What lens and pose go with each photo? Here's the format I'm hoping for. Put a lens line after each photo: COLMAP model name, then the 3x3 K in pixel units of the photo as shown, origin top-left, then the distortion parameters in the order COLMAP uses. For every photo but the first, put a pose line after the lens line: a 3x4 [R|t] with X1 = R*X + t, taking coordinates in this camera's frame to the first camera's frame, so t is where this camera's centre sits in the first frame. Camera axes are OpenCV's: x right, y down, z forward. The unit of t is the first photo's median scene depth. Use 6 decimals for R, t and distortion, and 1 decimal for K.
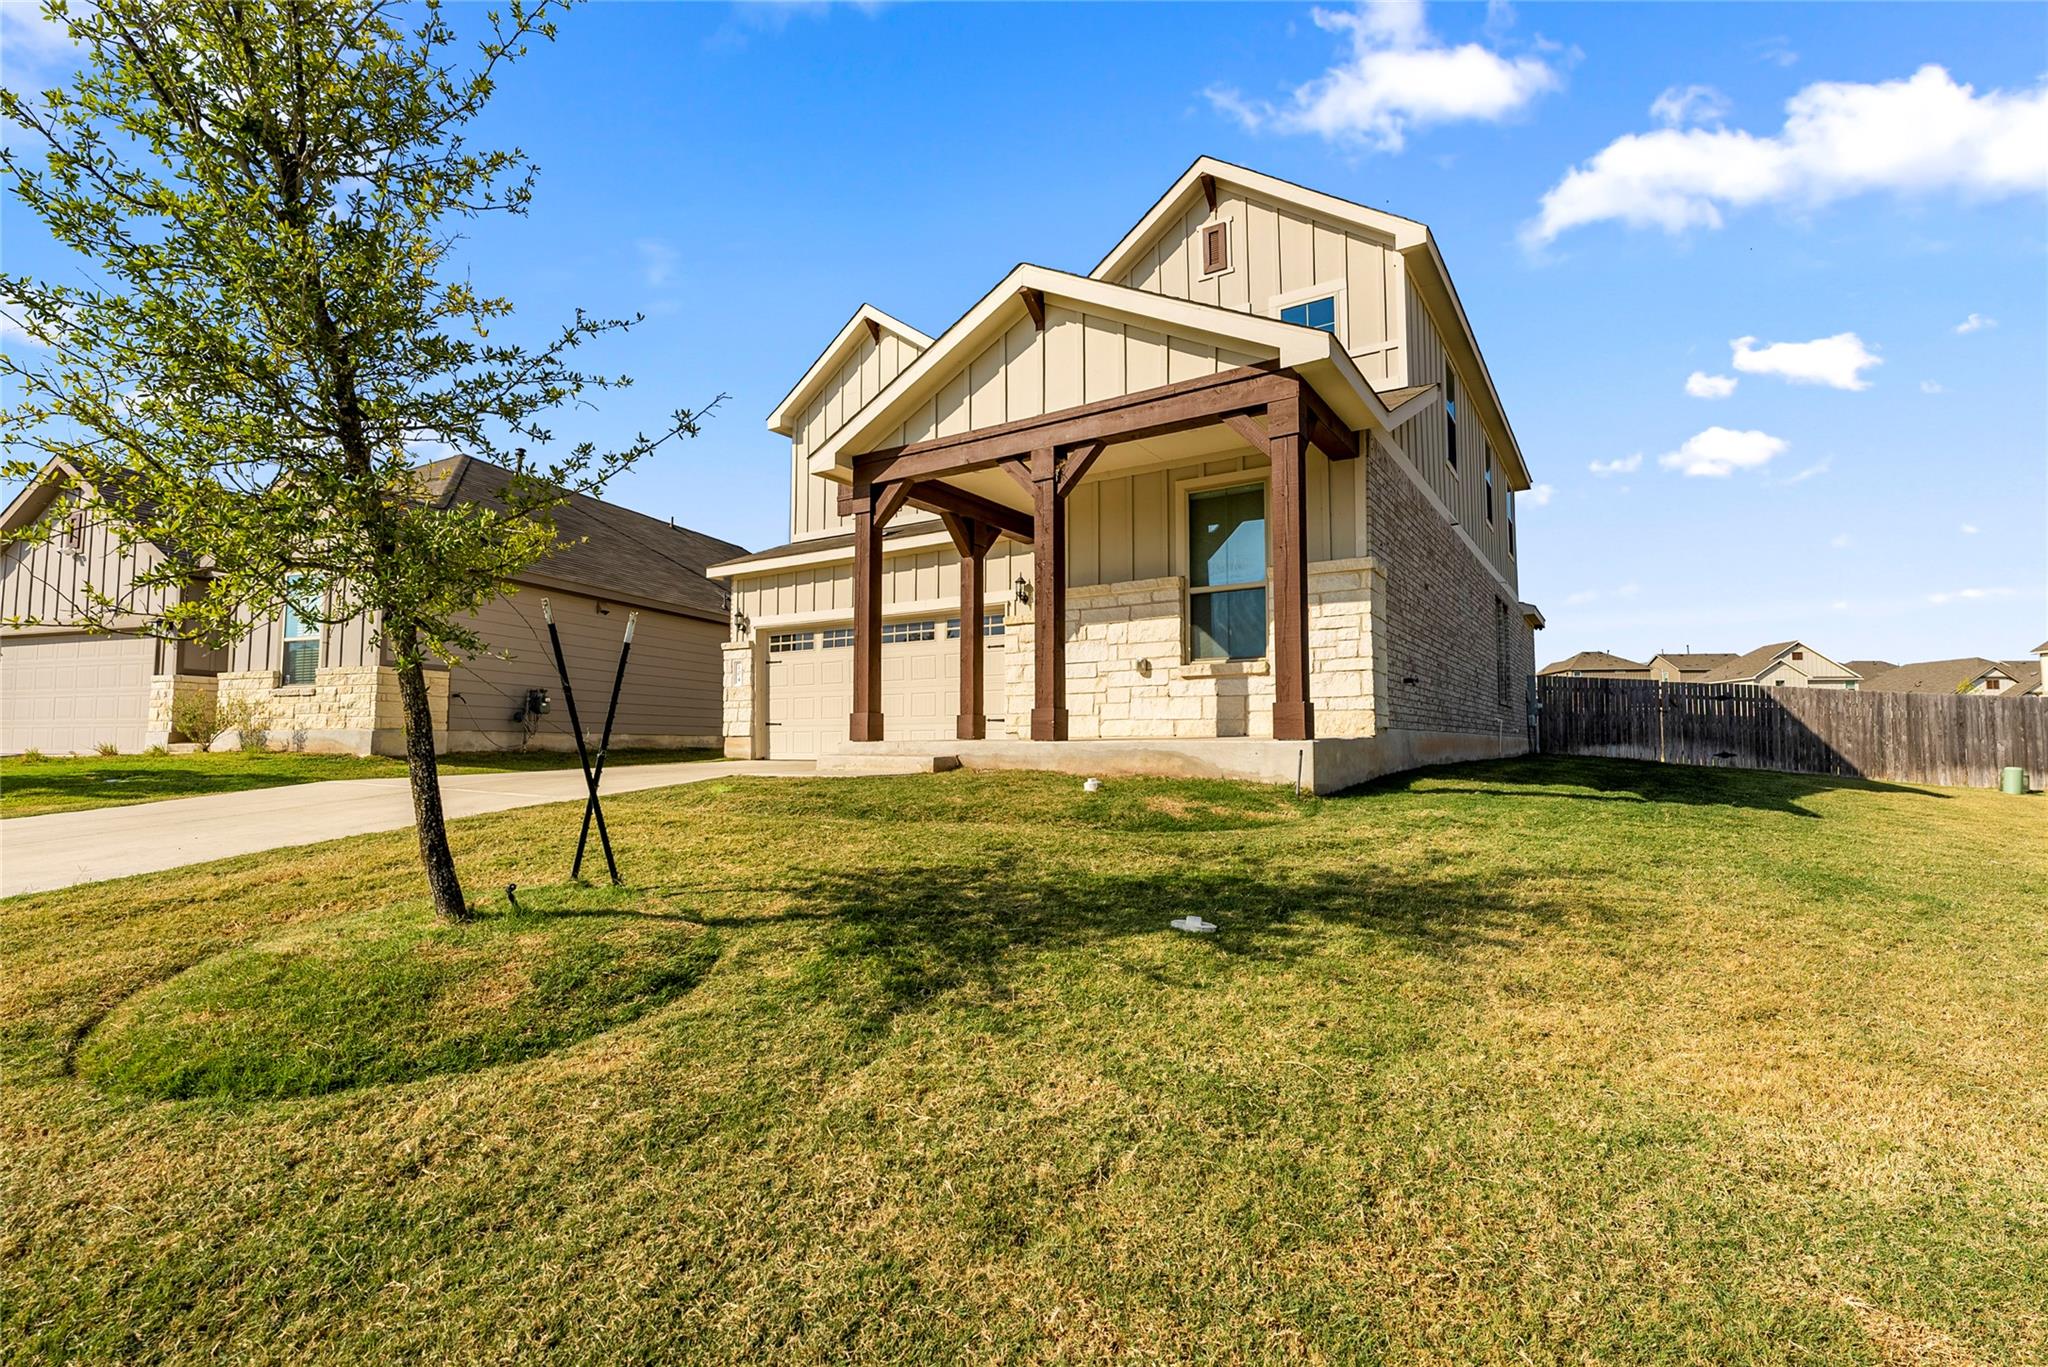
lens RADIAL K [[914.9, 0, 1024.9], [0, 914.9, 673.4], [0, 0, 1]] dist [-0.004586, -0.000399]
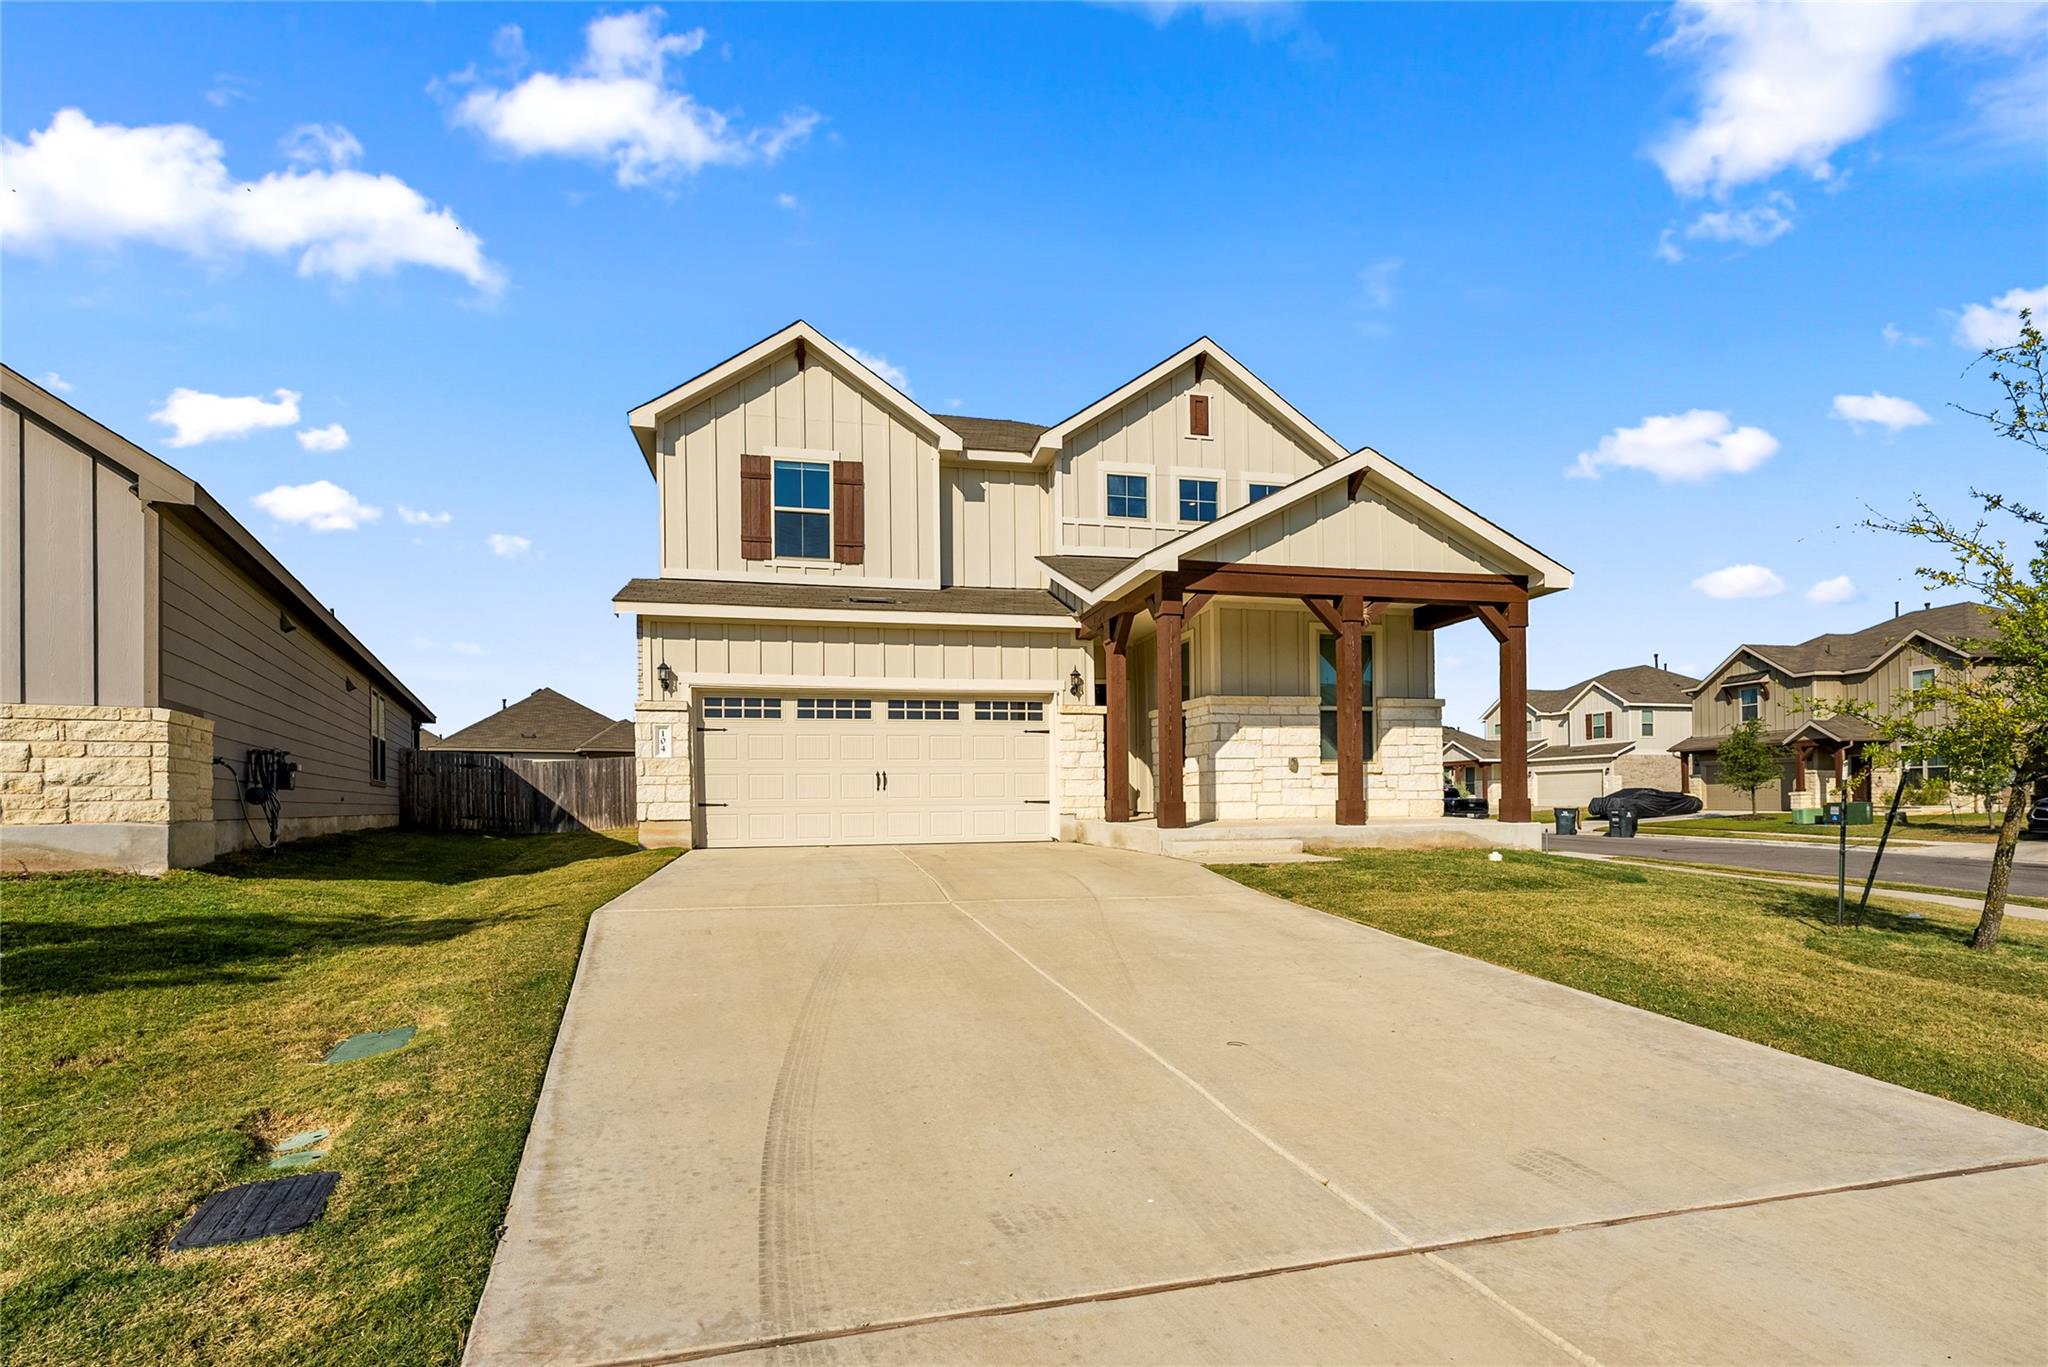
lens RADIAL K [[914.9, 0, 1019.3], [0, 914.9, 785.9], [0, 0, 1]] dist [-0.004586, -0.000399]
pose [[0.710697, 0.006730, 0.703466, -0.817869], [-0.044173, 0.998408, 0.035075, -0.003762], [-0.702110, -0.056001, 0.709863, 0.276975]]
